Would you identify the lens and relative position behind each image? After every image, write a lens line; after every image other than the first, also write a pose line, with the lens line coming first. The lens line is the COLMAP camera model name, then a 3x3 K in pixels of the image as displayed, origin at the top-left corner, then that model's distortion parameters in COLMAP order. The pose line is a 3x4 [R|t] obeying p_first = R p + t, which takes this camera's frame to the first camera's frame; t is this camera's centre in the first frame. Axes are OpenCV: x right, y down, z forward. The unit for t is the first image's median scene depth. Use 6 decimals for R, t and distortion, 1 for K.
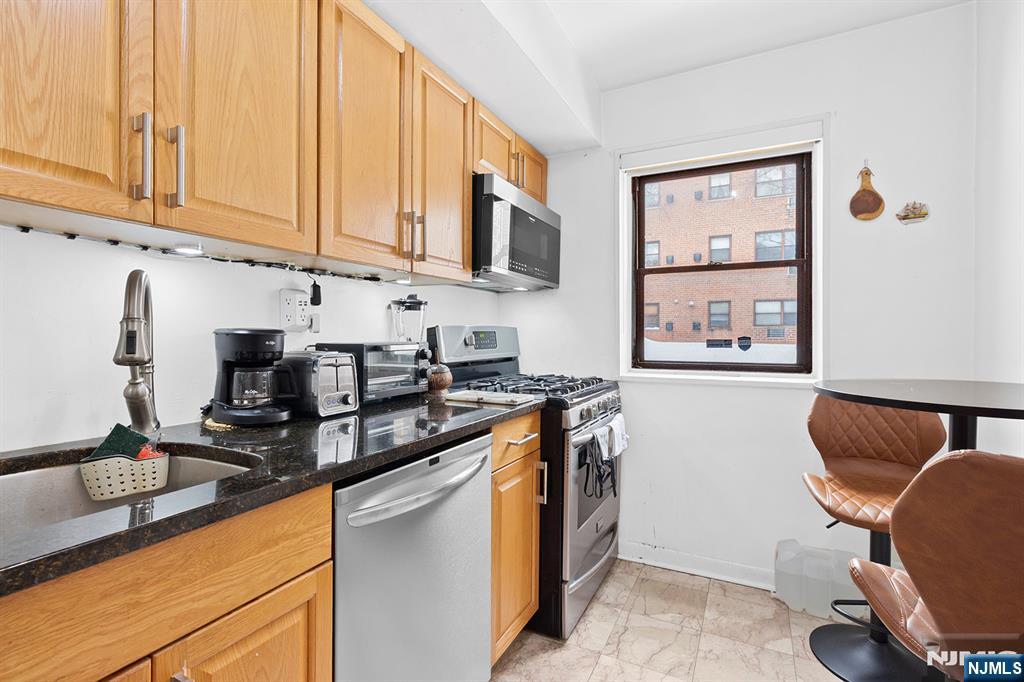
lens RADIAL K [[466.2, 0, 513.4], [0, 466.2, 335.2], [0, 0, 1]] dist [-0.001611, 0.000185]
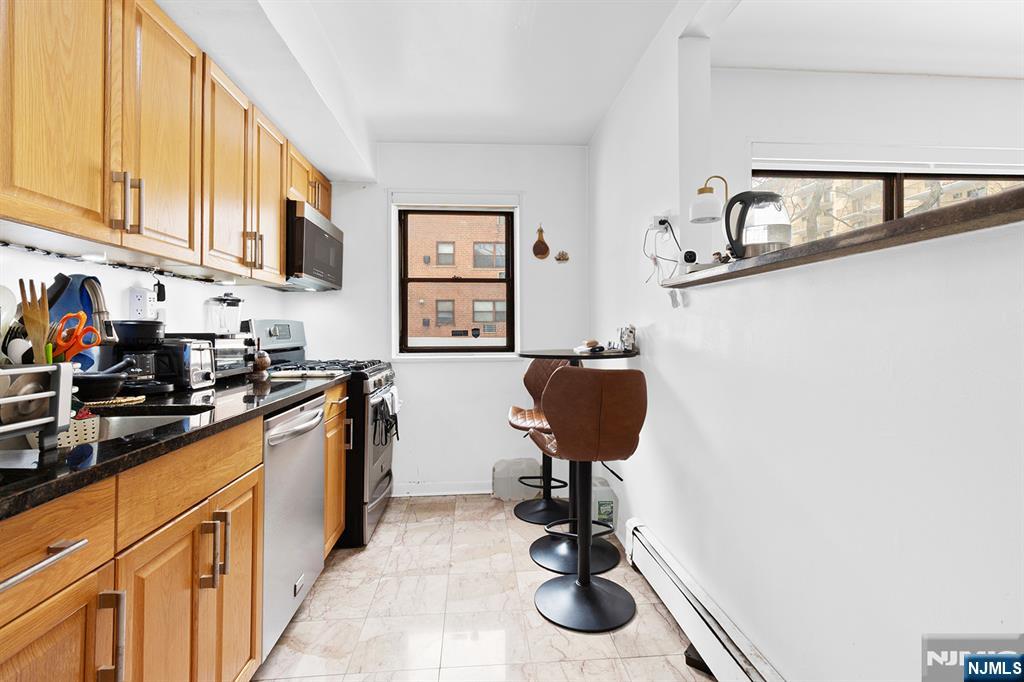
lens RADIAL K [[463.8, 0, 511.1], [0, 463.8, 320.8], [0, 0, 1]] dist [-0.000469, 0.000030]
pose [[0.847110, 0.006127, 0.531382, -0.242125], [0.005731, 0.999770, -0.020665, 0.012532], [-0.531386, 0.020551, 0.846880, -0.387580]]
